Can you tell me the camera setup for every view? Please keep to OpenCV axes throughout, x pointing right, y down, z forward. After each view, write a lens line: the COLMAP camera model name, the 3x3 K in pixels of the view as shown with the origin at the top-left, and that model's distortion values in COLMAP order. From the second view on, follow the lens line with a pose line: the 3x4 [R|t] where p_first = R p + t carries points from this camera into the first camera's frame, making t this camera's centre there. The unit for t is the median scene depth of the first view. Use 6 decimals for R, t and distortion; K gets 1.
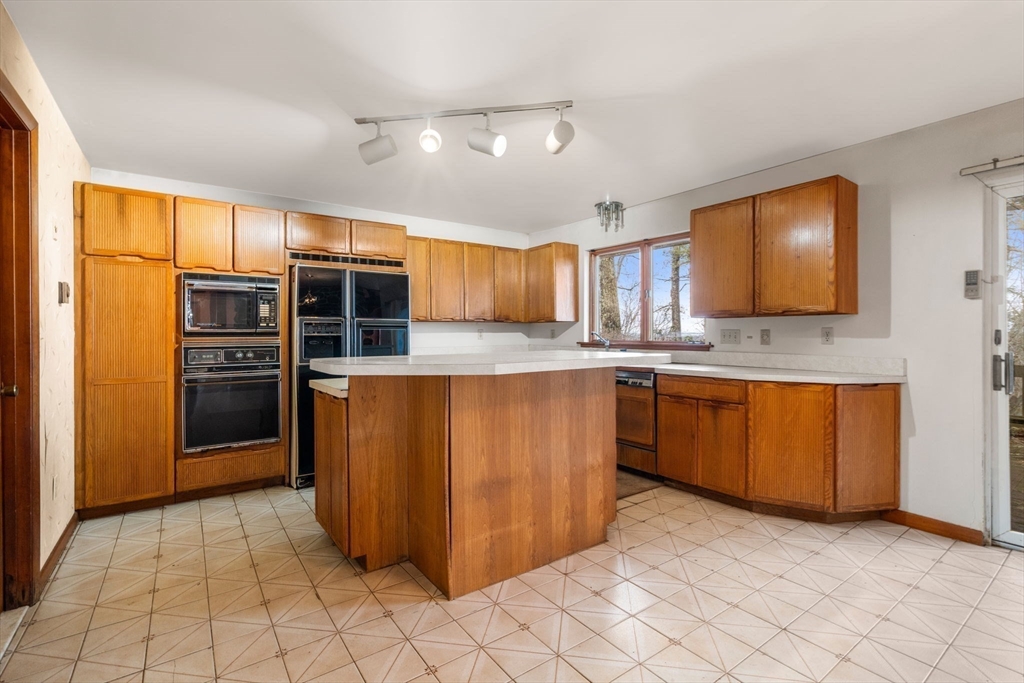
lens RADIAL K [[465.0, 0, 512.0], [0, 465.0, 341.5], [0, 0, 1]] dist [-0.000387, -0.000222]
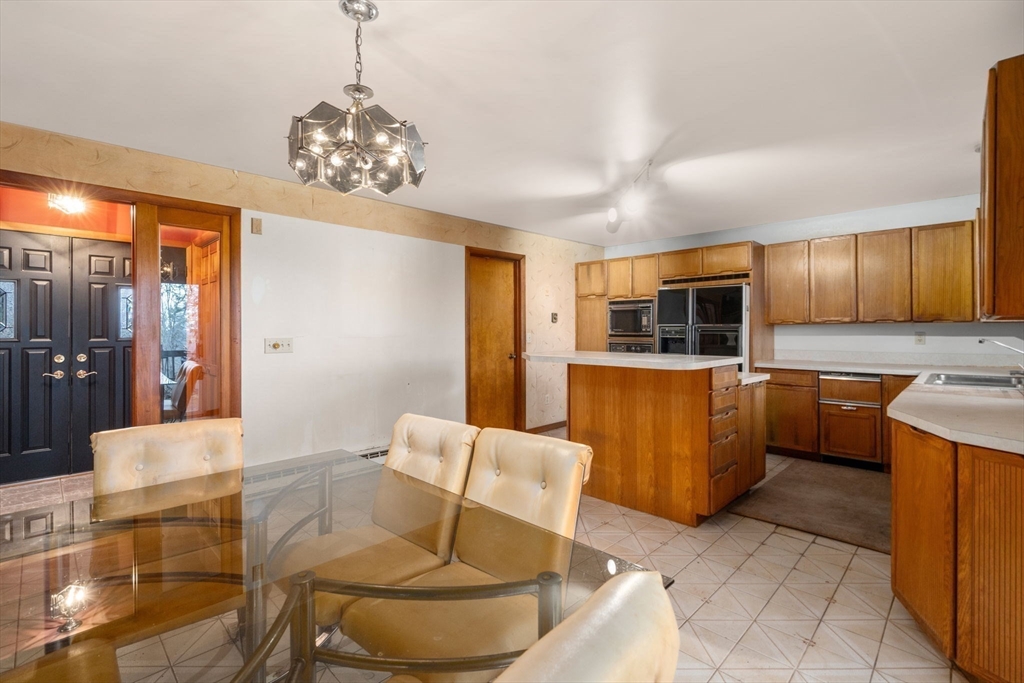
lens RADIAL K [[465.0, 0, 512.0], [0, 465.0, 341.5], [0, 0, 1]] dist [-0.000387, -0.000222]
pose [[0.173680, 0.029666, -0.984355, 1.165095], [-0.015758, 0.999502, 0.027342, -0.039944], [0.984676, 0.010762, 0.174061, 0.353060]]
